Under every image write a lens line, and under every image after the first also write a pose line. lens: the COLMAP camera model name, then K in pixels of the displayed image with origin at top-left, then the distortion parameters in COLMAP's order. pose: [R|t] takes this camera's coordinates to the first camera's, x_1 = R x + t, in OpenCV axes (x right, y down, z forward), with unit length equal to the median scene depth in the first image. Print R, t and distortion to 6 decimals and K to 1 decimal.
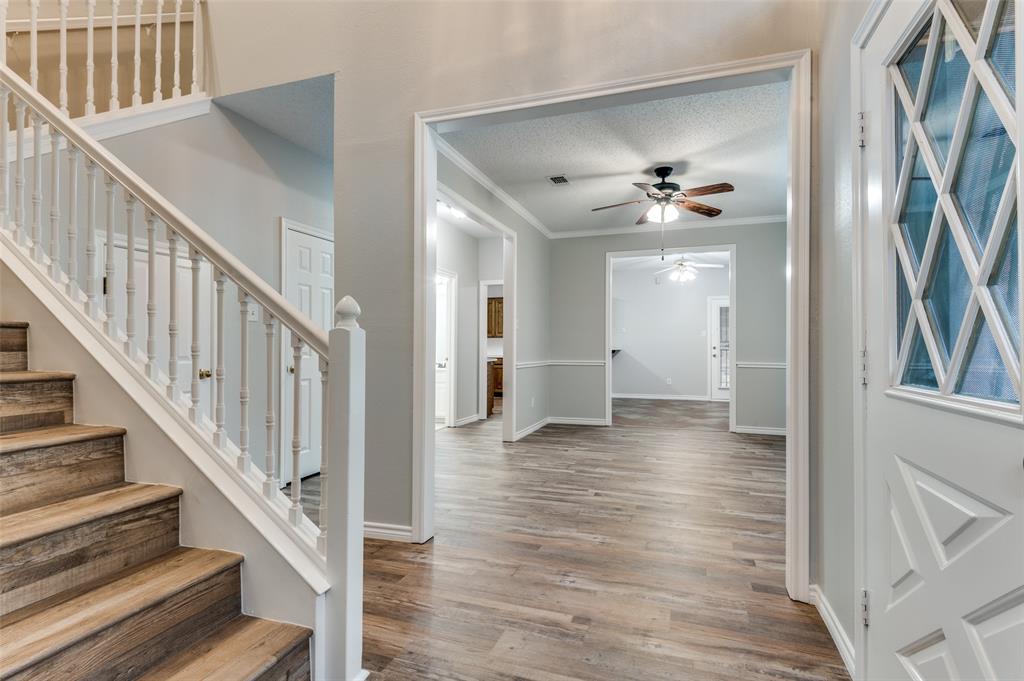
lens RADIAL K [[459.4, 0, 526.3], [0, 459.4, 344.1], [0, 0, 1]] dist [0.015513, -0.017207]
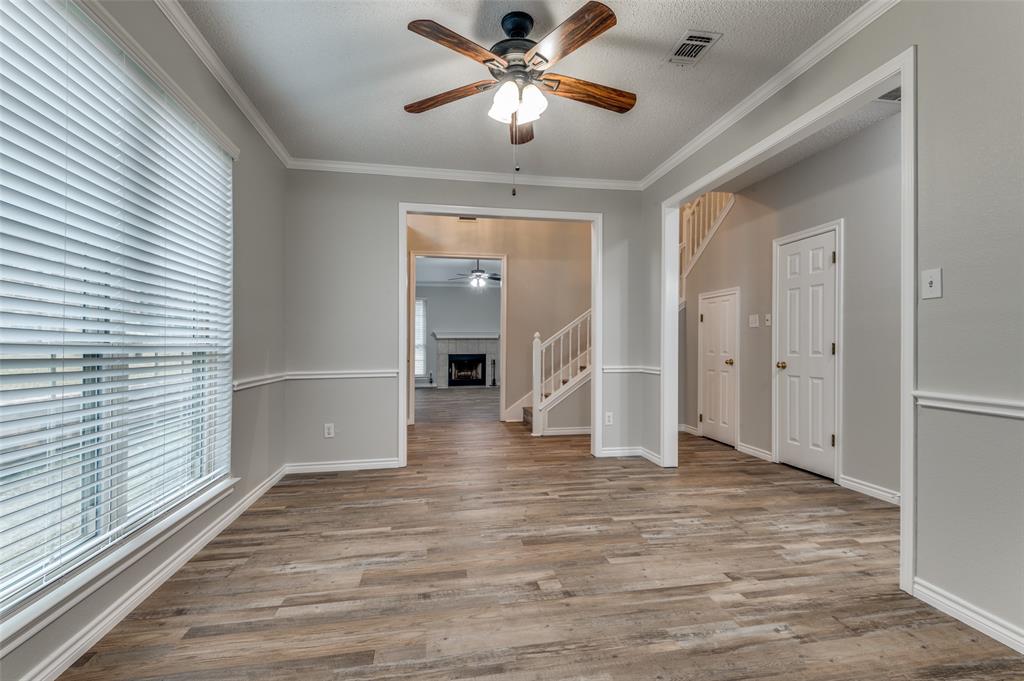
lens RADIAL K [[459.4, 0, 526.3], [0, 459.4, 344.1], [0, 0, 1]] dist [0.015513, -0.017207]
pose [[-0.858565, 0.003295, -0.512694, 0.703178], [0.005348, 0.999983, -0.002528, 0.002929], [0.512677, -0.004913, -0.858567, 1.842546]]
